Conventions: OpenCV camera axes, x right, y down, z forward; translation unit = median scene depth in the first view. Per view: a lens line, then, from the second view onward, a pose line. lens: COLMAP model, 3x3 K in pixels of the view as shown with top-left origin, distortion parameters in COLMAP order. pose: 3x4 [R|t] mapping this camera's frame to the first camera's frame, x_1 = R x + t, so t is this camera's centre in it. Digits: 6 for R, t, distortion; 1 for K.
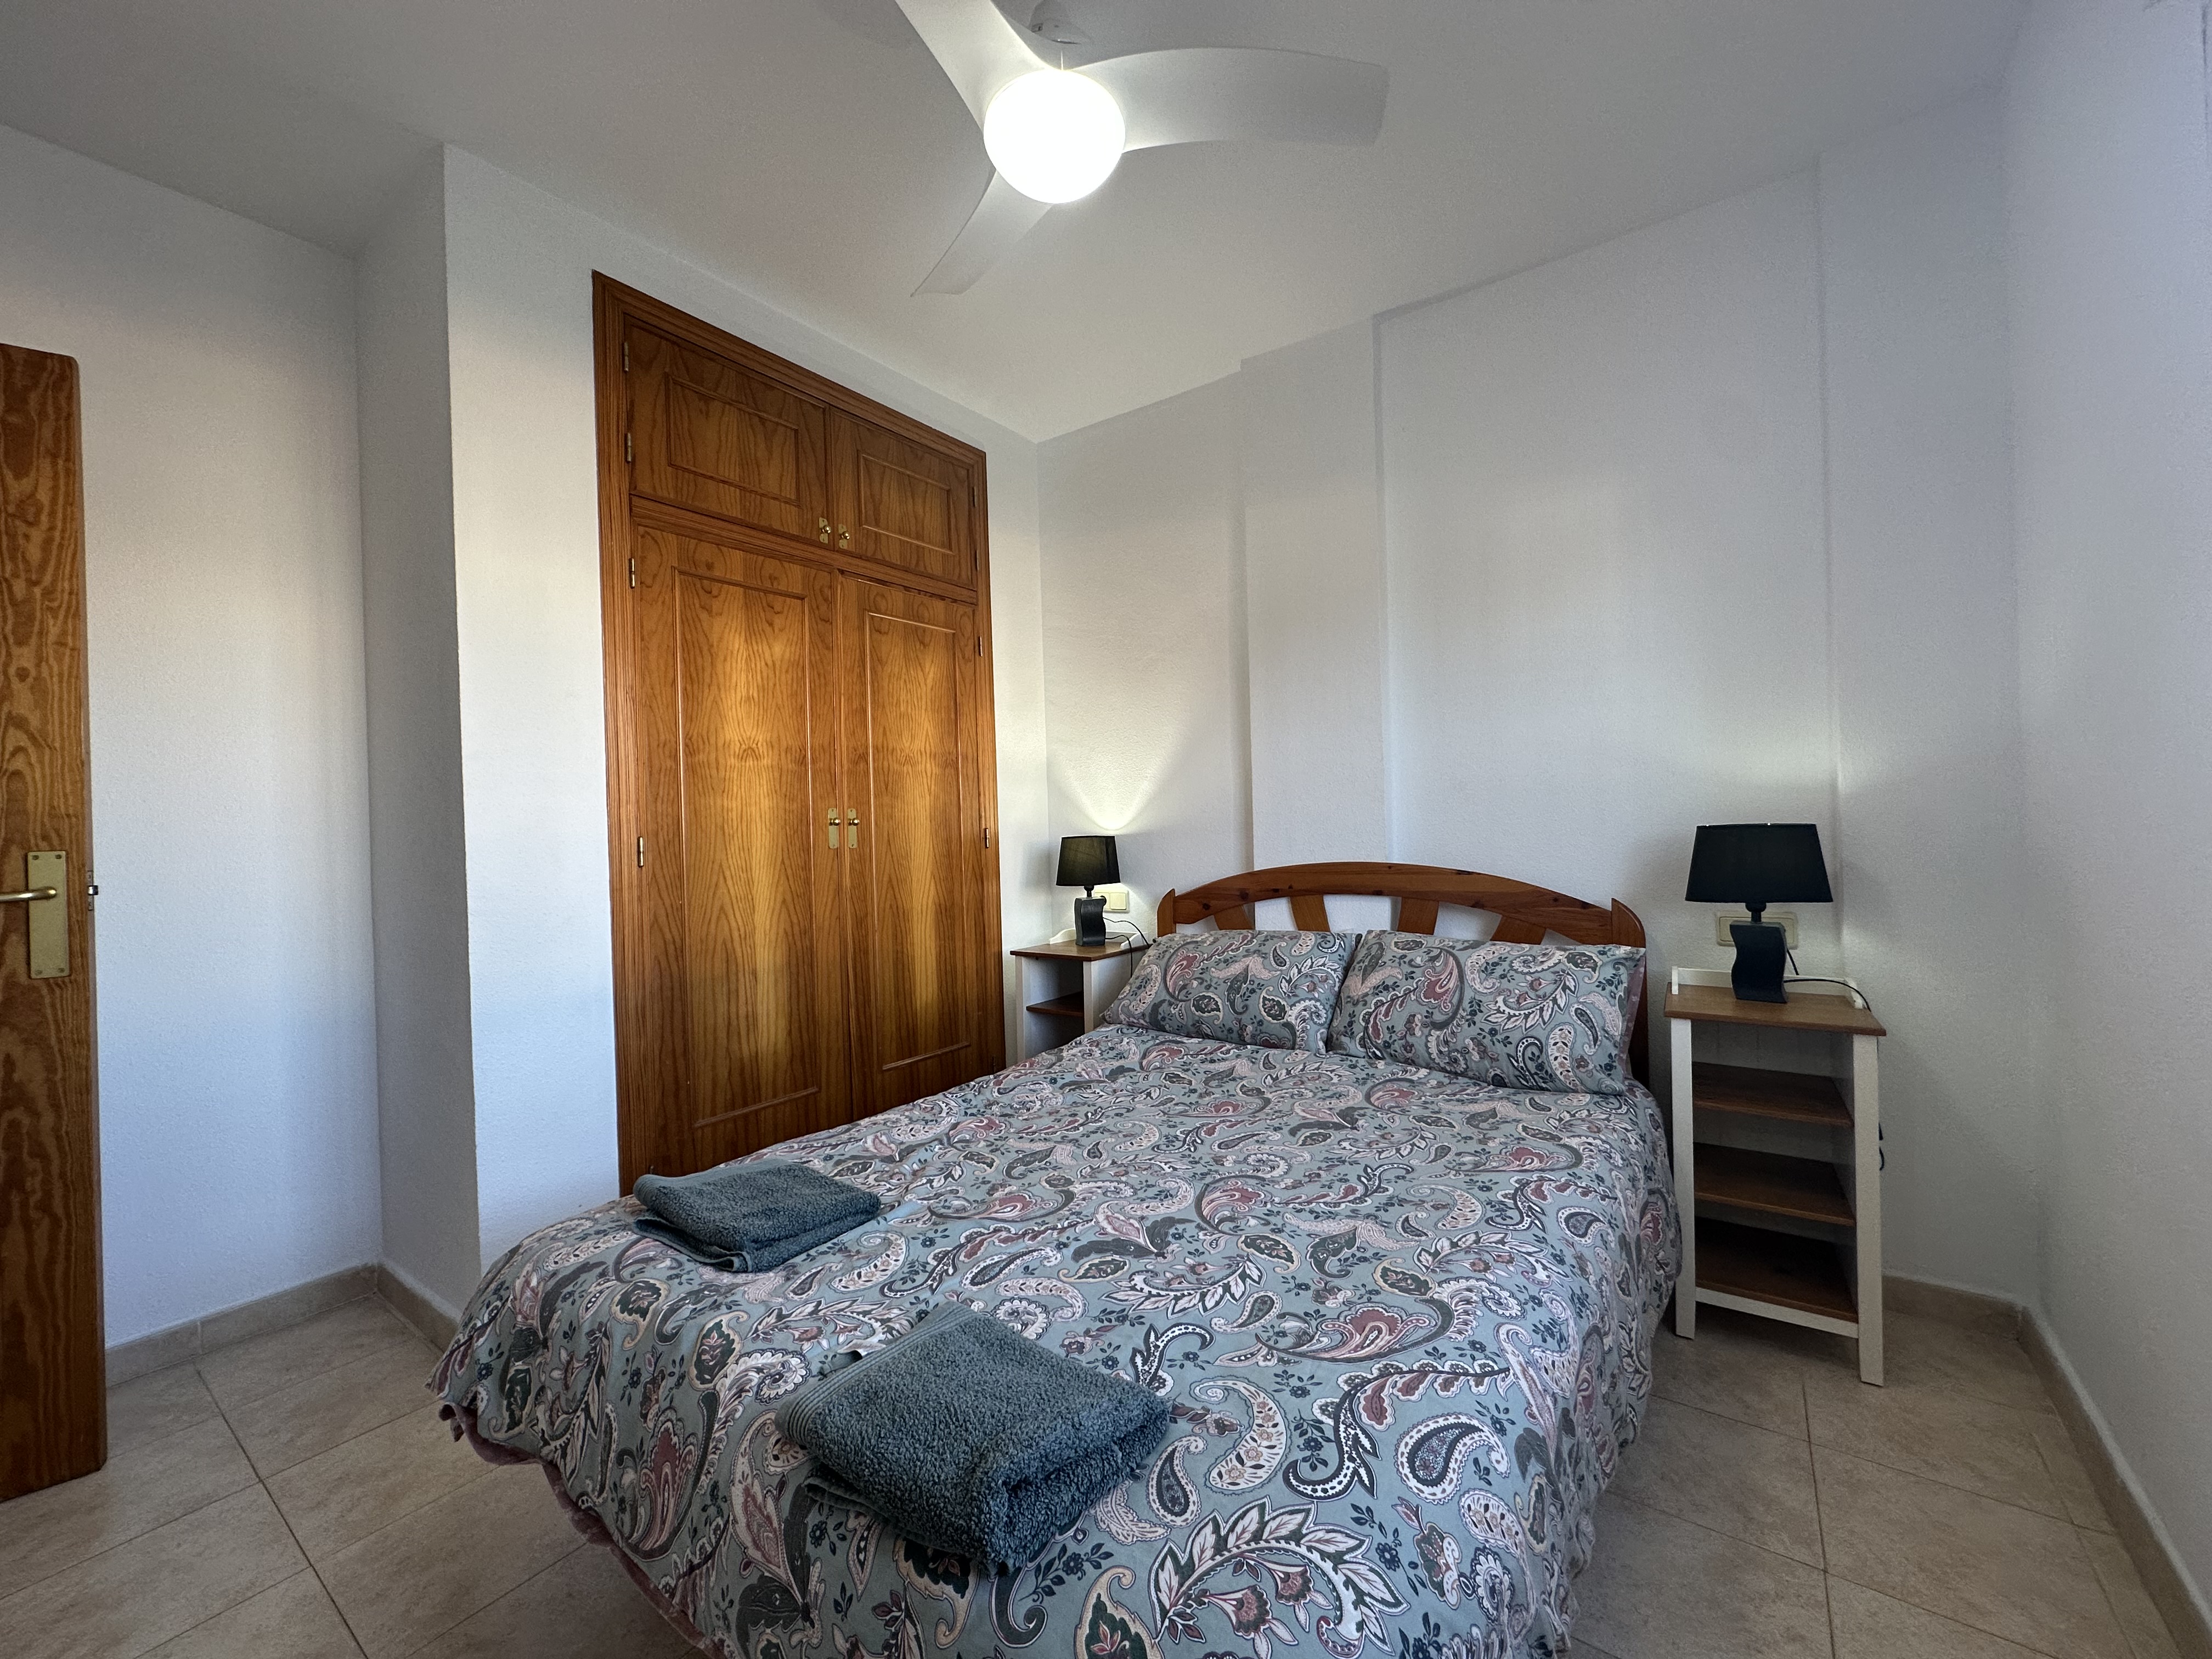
lens RADIAL K [[877.4, 0, 1106.0], [0, 877.4, 829.5], [0, 0, 1]] dist [-0.001696, 0.000429]
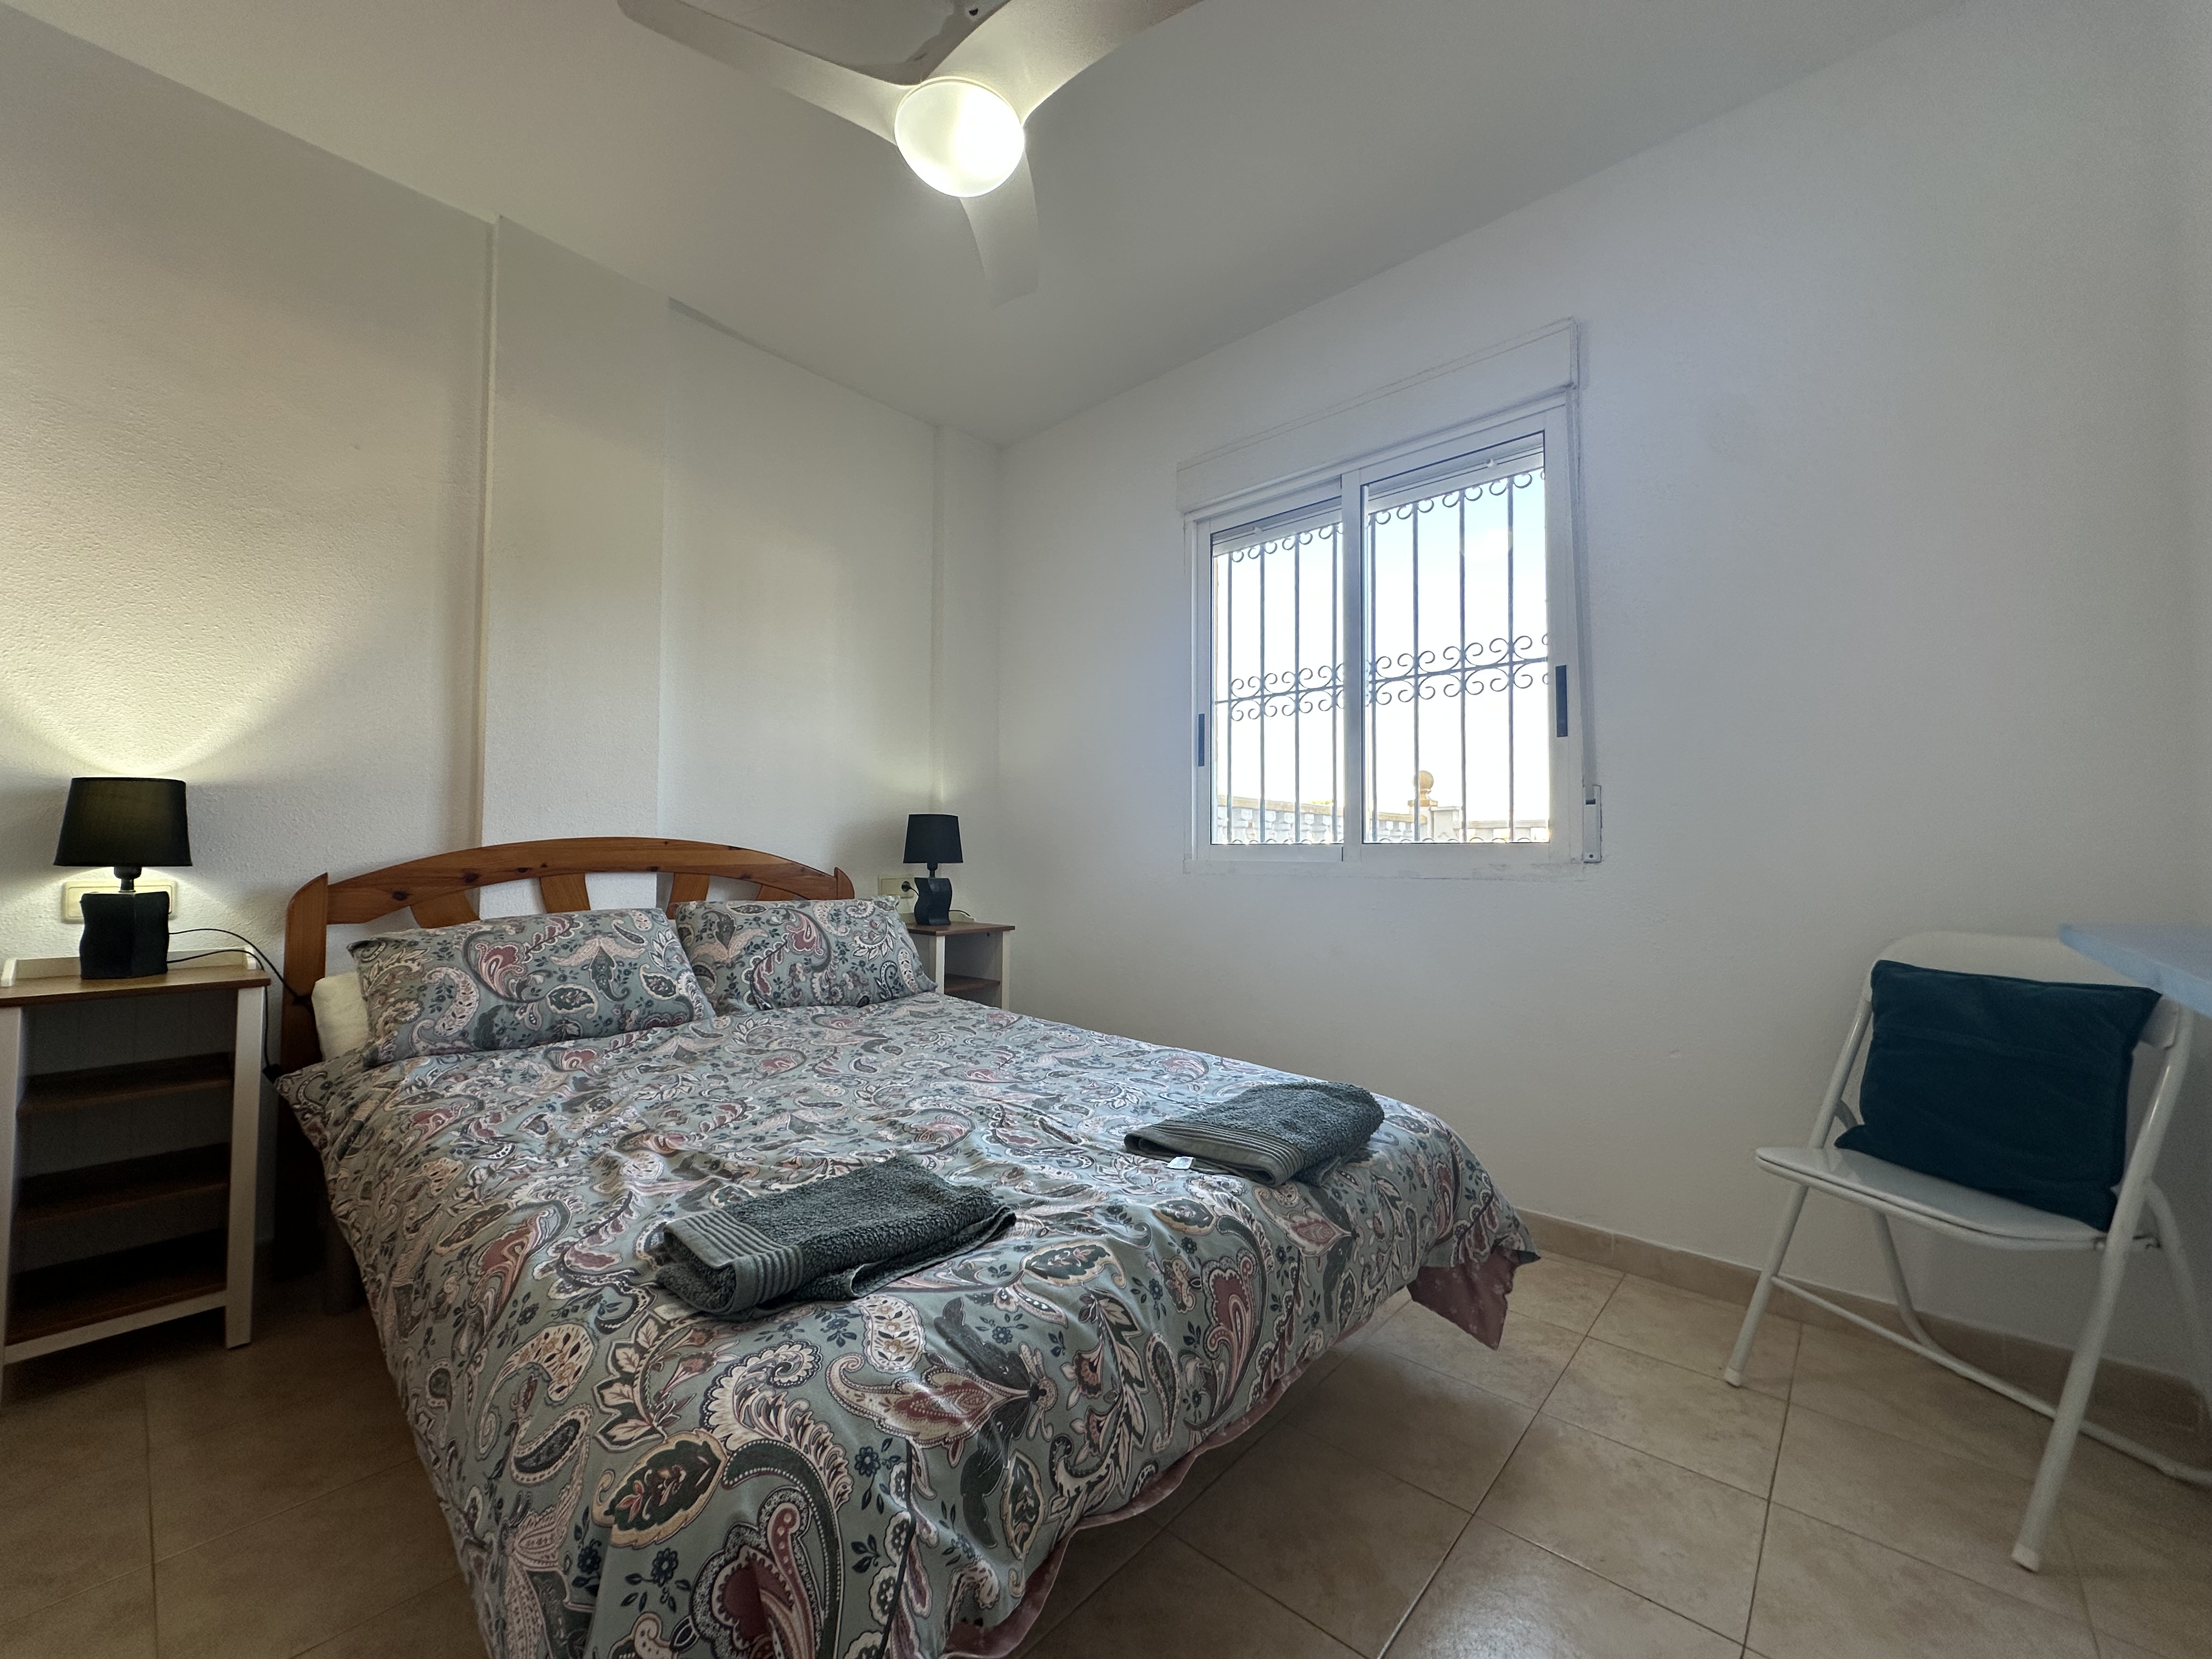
lens RADIAL K [[877.4, 0, 1106.0], [0, 877.4, 829.5], [0, 0, 1]] dist [-0.001696, 0.000429]
pose [[0.102144, 0.055467, 0.993222, -0.715443], [-0.003128, 0.998457, -0.055437, 0.094812], [-0.994765, 0.002556, 0.102160, 0.462523]]
